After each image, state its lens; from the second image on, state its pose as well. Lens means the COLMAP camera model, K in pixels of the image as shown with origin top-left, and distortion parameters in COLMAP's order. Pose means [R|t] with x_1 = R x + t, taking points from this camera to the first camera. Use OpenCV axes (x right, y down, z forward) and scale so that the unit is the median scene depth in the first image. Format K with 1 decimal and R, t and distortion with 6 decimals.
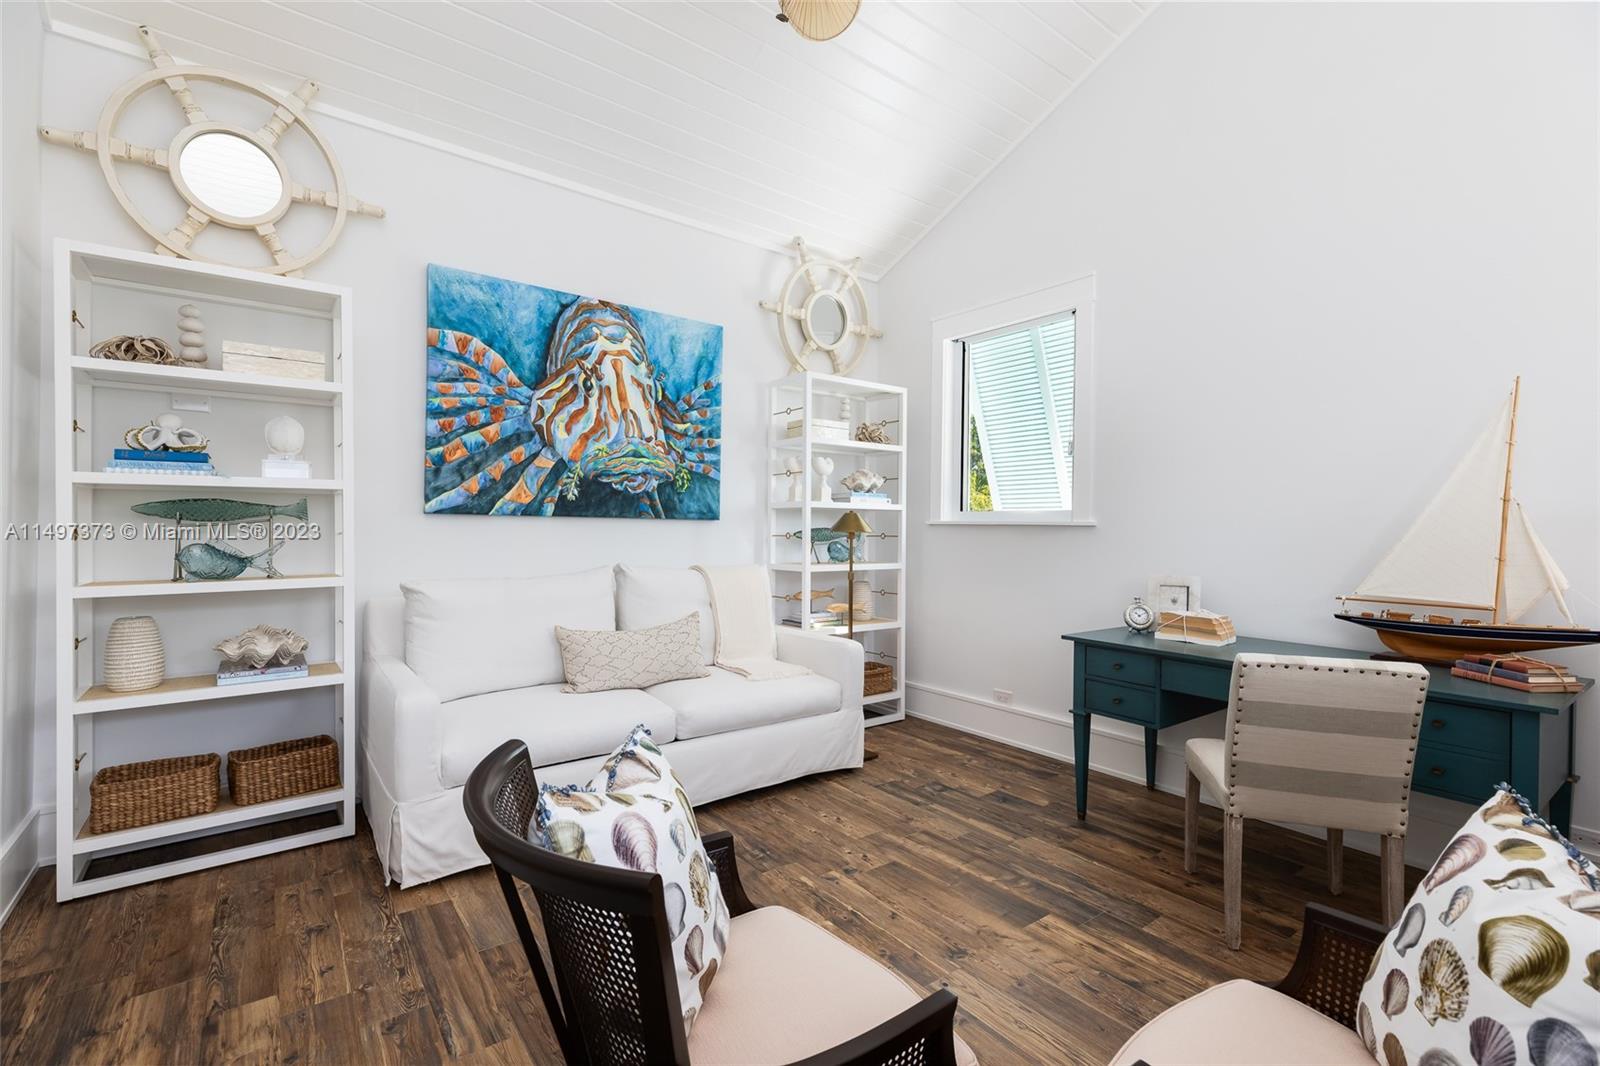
lens RADIAL K [[728.1, 0, 799.6], [0, 728.1, 527.3], [0, 0, 1]] dist [0.001645, 0.000205]
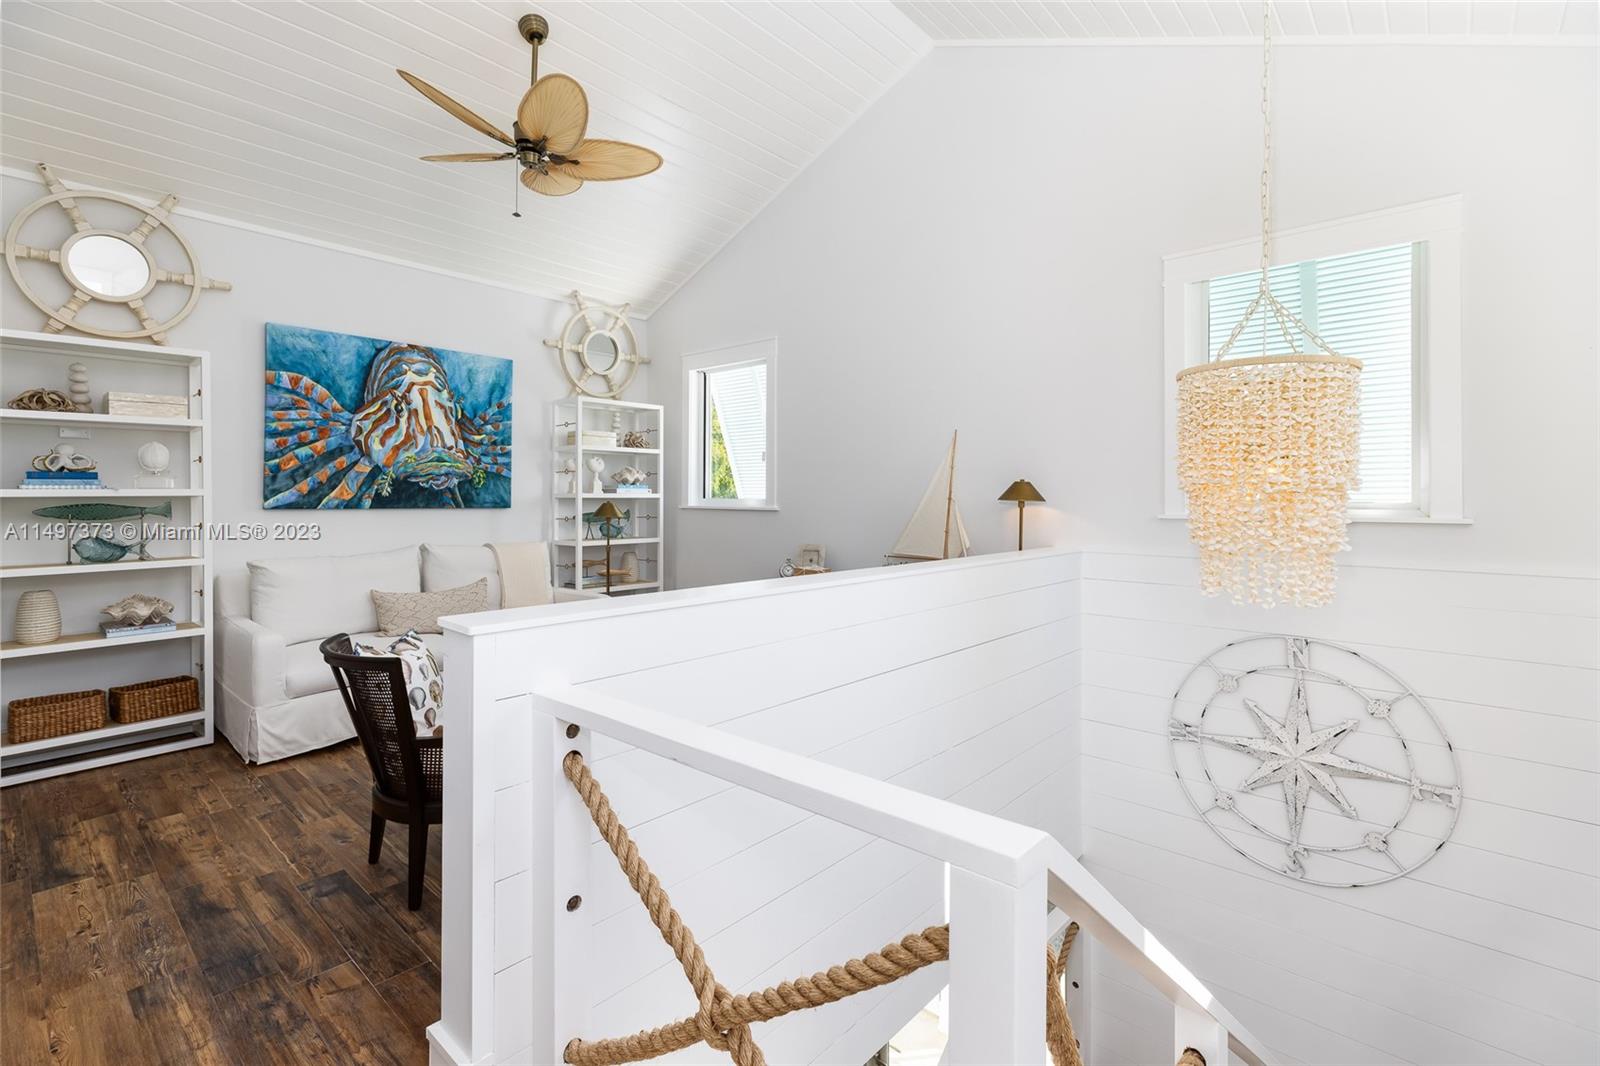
lens RADIAL K [[734.5, 0, 801.0], [0, 734.5, 490.2], [0, 0, 1]] dist [0.001603, 0.000319]
pose [[0.981284, -0.007159, 0.192433, 0.185561], [0.008887, 0.999928, -0.008114, -0.033307], [-0.192361, 0.009672, 0.981277, -0.494694]]
